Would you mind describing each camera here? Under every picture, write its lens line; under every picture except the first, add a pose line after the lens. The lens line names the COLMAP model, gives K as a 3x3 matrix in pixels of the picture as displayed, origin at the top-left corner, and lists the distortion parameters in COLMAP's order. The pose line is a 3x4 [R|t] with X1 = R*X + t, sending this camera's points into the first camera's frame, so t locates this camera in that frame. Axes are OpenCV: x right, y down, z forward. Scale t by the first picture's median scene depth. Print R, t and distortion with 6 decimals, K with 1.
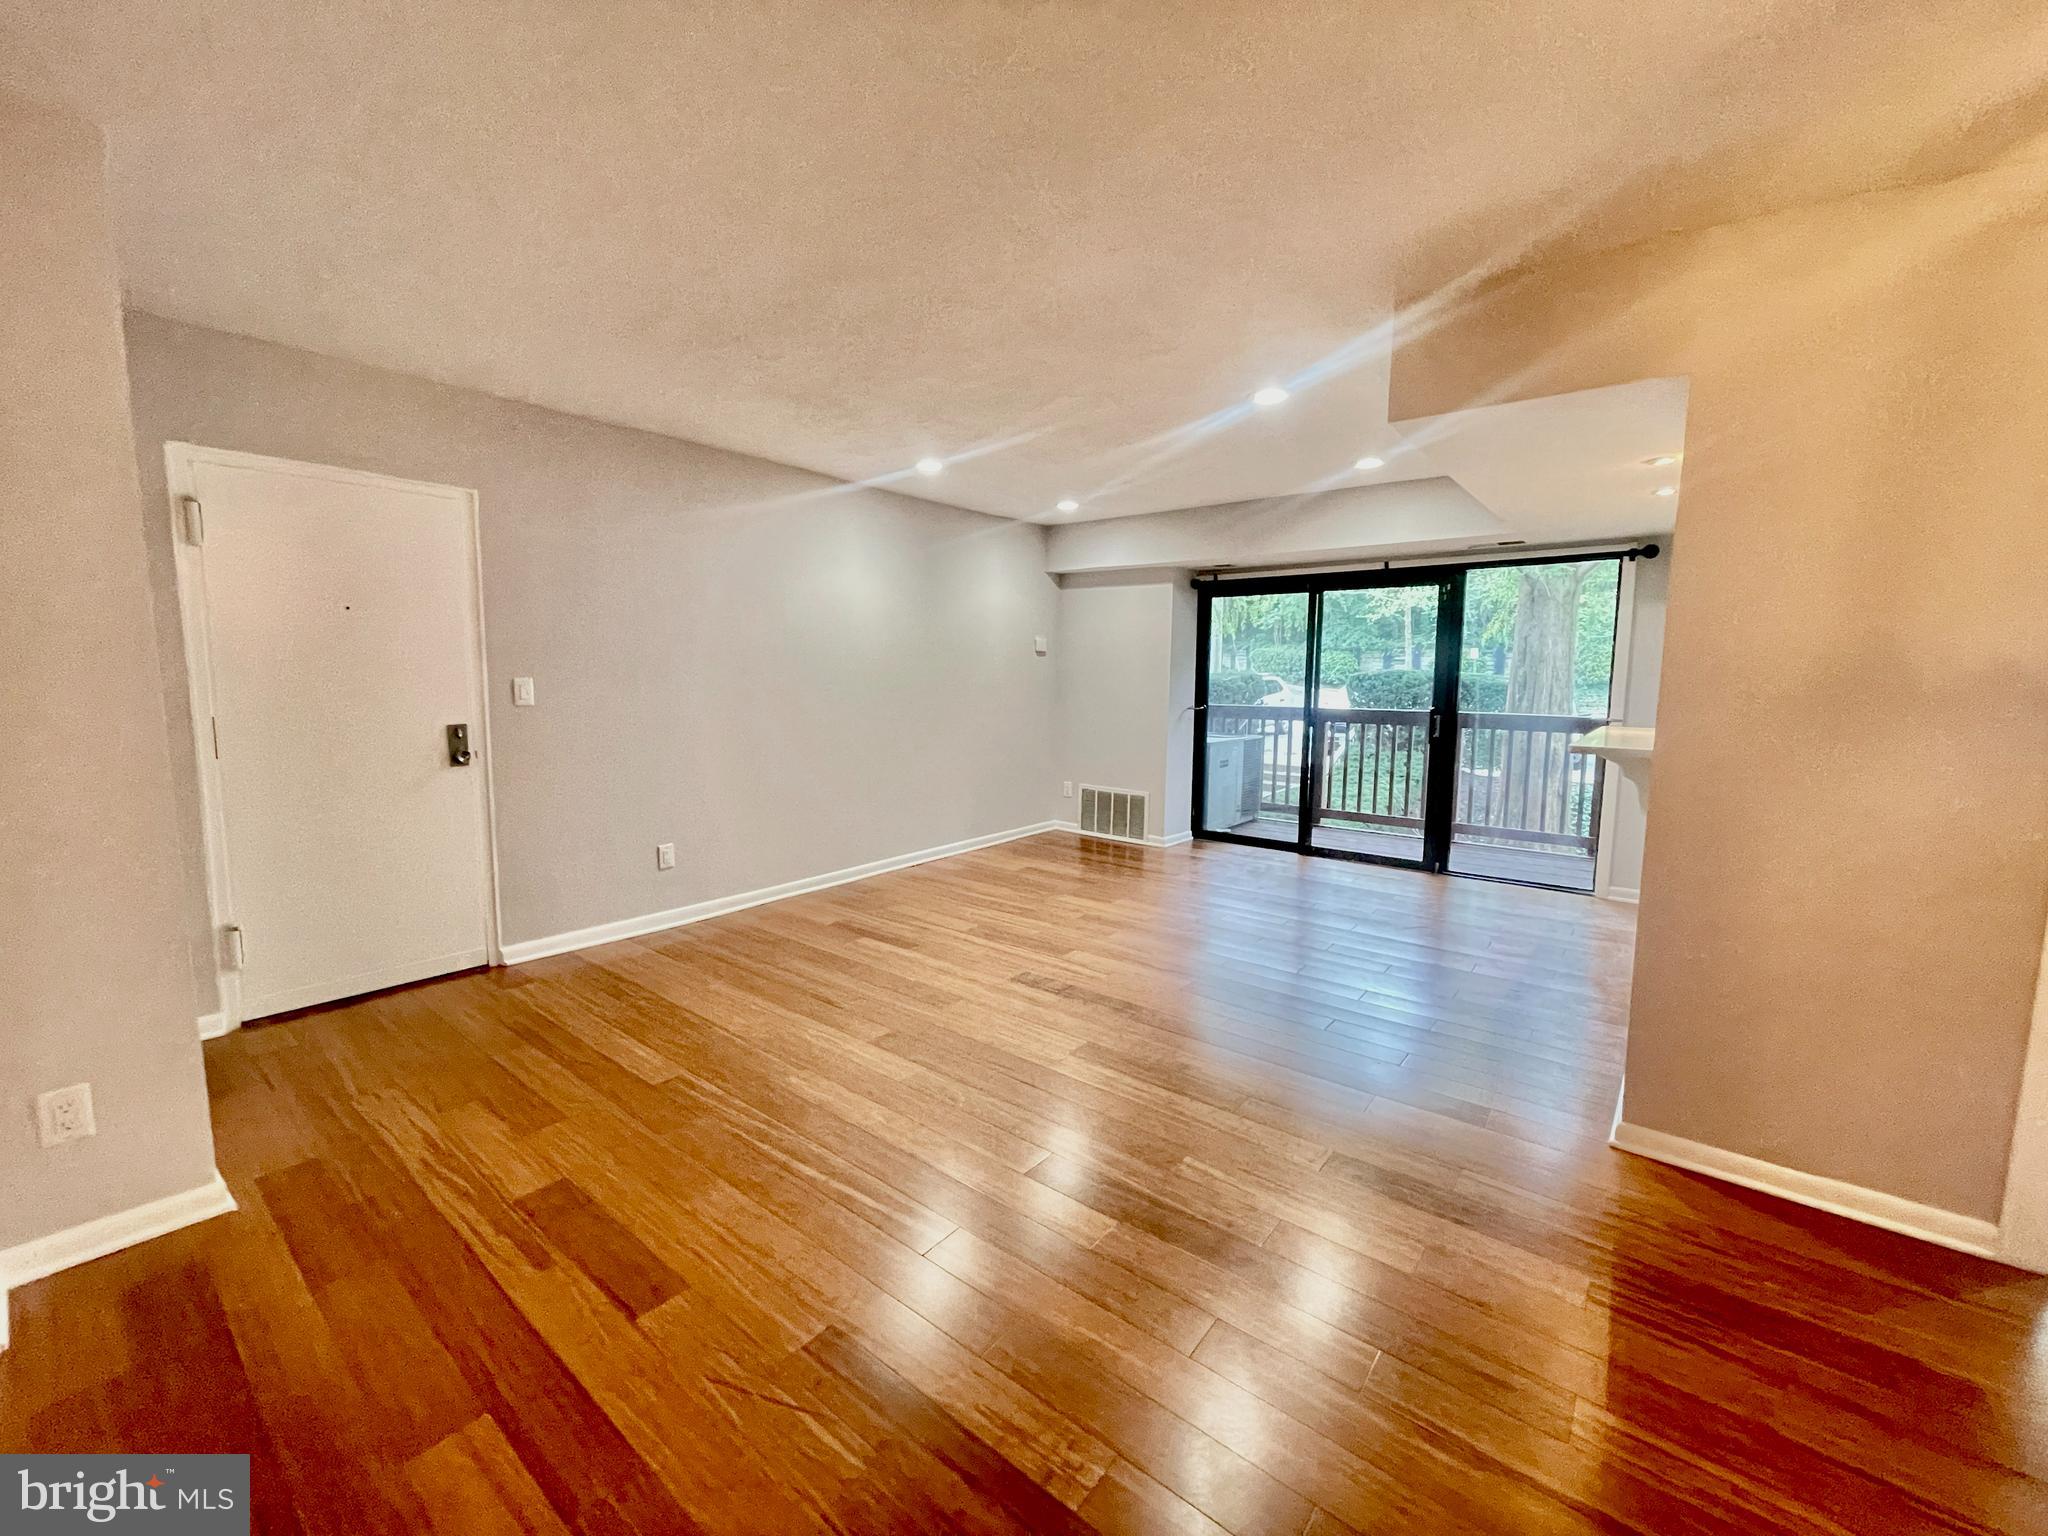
lens RADIAL K [[832.4, 0, 1025.8], [0, 832.4, 767.6], [0, 0, 1]] dist [0.001188, -0.000256]
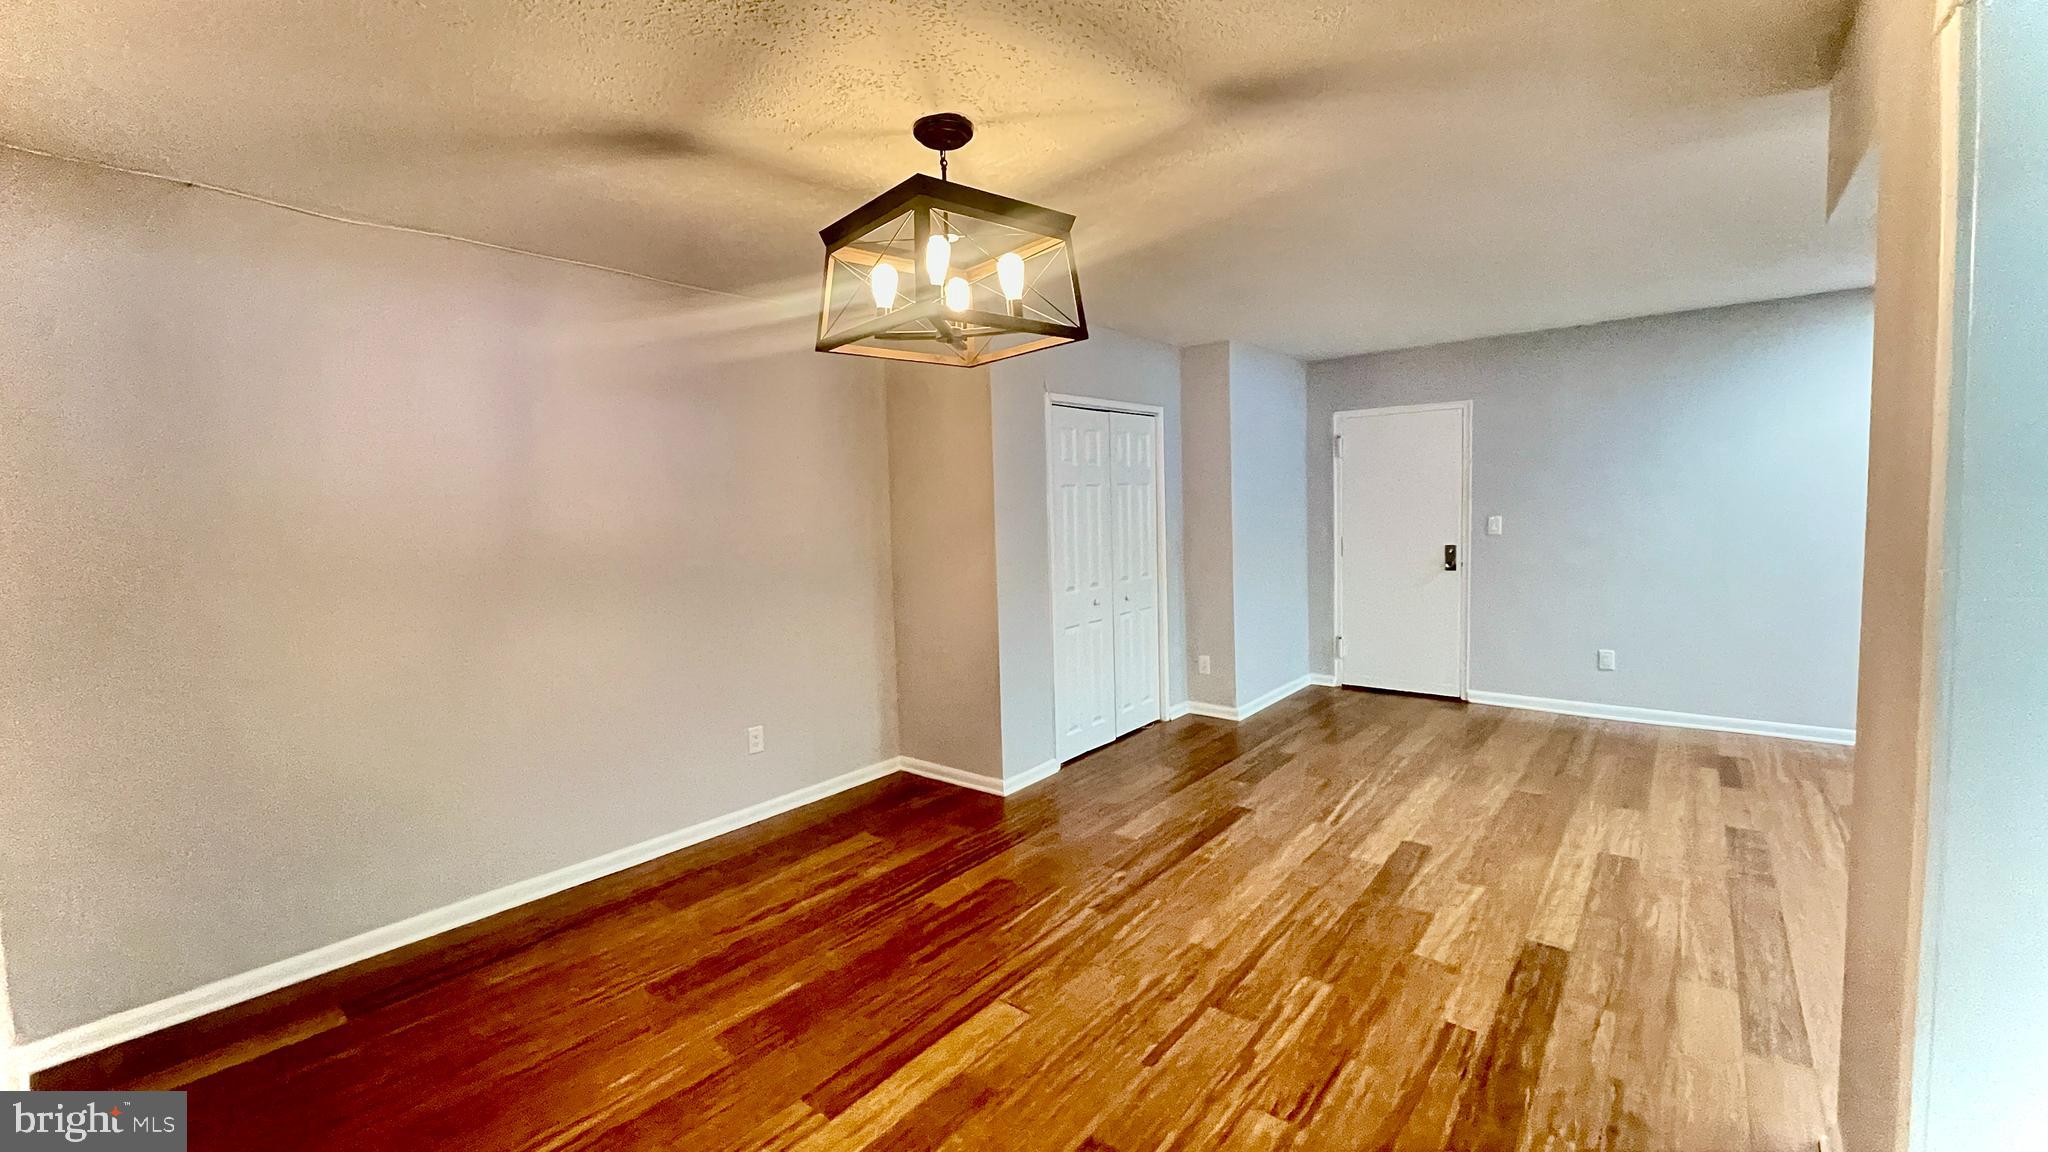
lens RADIAL K [[900.3, 0, 1019.2], [0, 900.3, 573.1], [0, 0, 1]] dist [0.002907, -0.000336]
pose [[-0.010566, 0.063399, -0.997932, 0.639514], [-0.091945, 0.993699, 0.064104, -0.018498], [0.995708, 0.092432, -0.004670, 0.098266]]
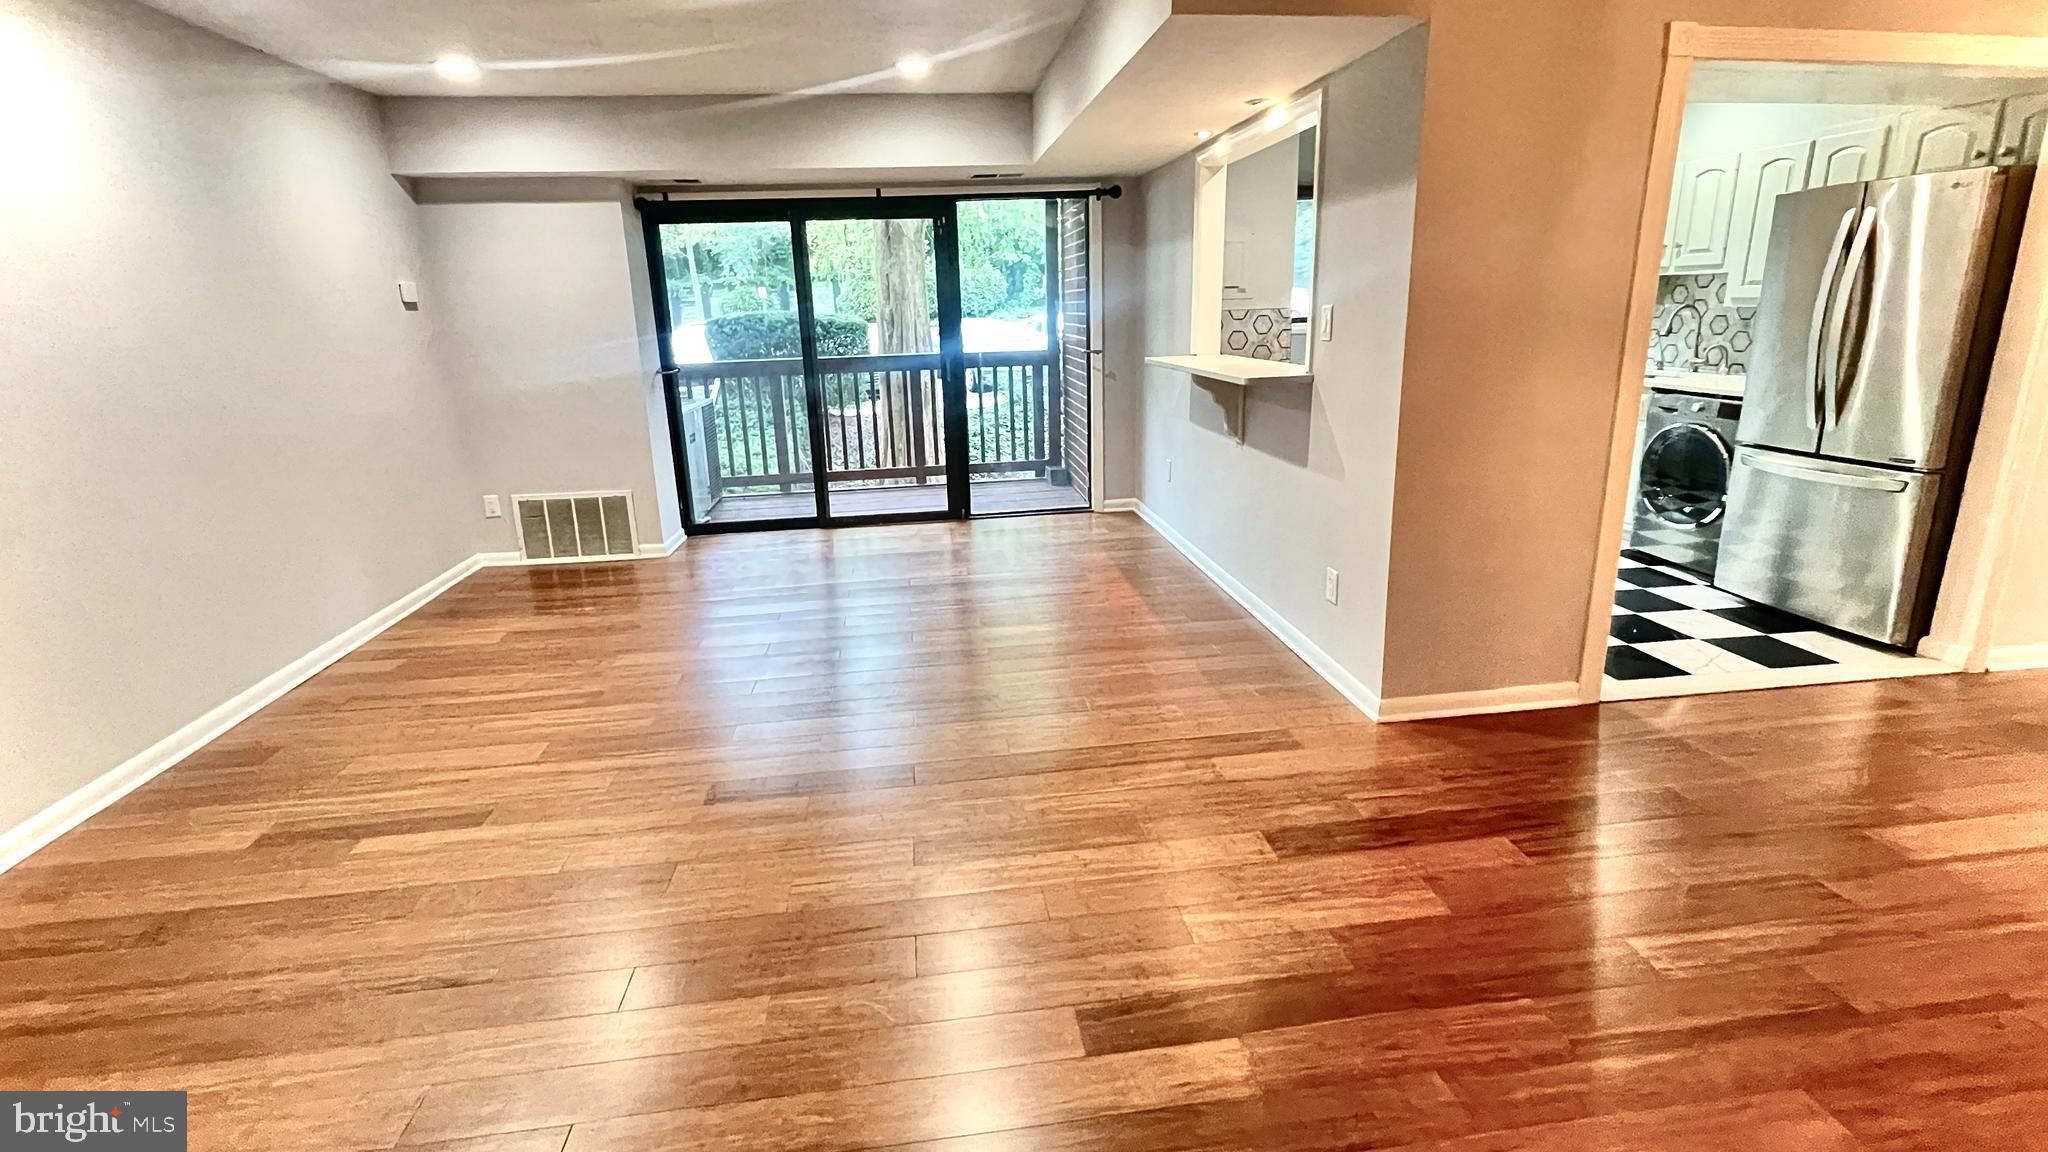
lens RADIAL K [[900.3, 0, 1022.4], [0, 900.3, 507.5], [0, 0, 1]] dist [0.002907, -0.000336]
pose [[0.698532, -0.187089, 0.690689, -0.185340], [0.121125, 0.982203, 0.143551, -0.030719], [-0.705253, -0.016615, 0.708761, 0.199479]]
